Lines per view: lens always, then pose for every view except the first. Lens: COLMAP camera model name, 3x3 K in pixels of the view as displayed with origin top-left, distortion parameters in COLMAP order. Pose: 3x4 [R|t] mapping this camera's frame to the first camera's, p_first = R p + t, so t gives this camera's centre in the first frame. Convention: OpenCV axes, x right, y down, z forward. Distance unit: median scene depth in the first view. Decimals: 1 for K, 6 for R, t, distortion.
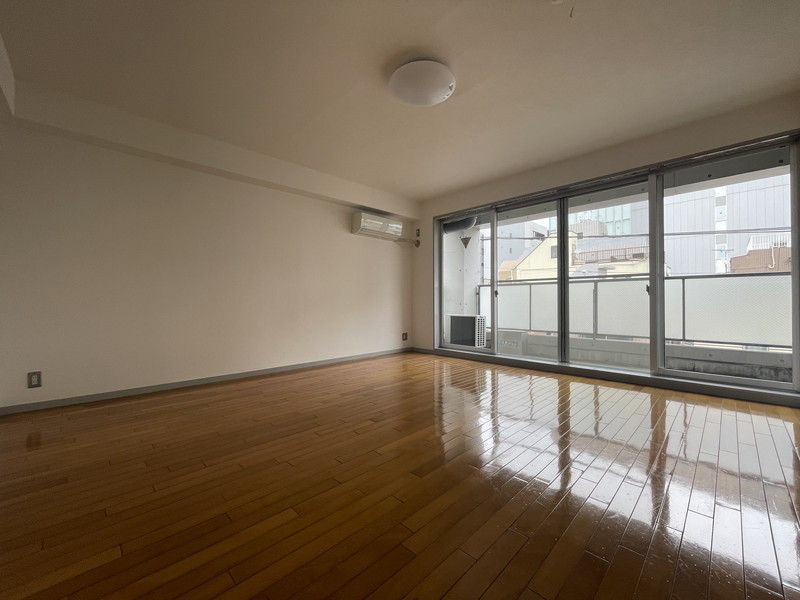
lens RADIAL K [[326.1, 0, 397.4], [0, 326.1, 297.8], [0, 0, 1]] dist [0.000232, 0.000022]
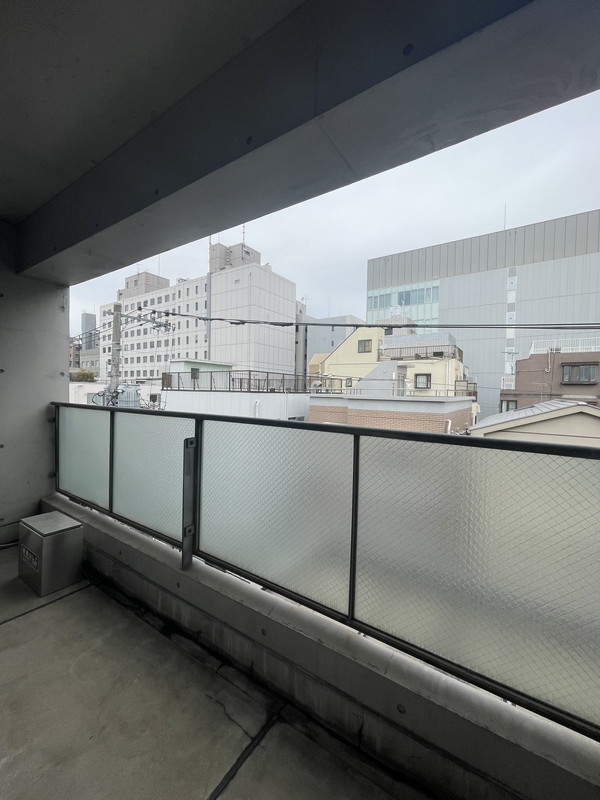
lens RADIAL K [[326.1, 0, 304.3], [0, 326.1, 398.1], [0, 0, 1]] dist [0.000232, 0.000022]
pose [[0.975860, 0.016702, 0.217758, 0.128558], [-0.023940, 0.999244, 0.030644, -0.017643], [-0.217081, -0.035117, 0.975522, 0.118358]]
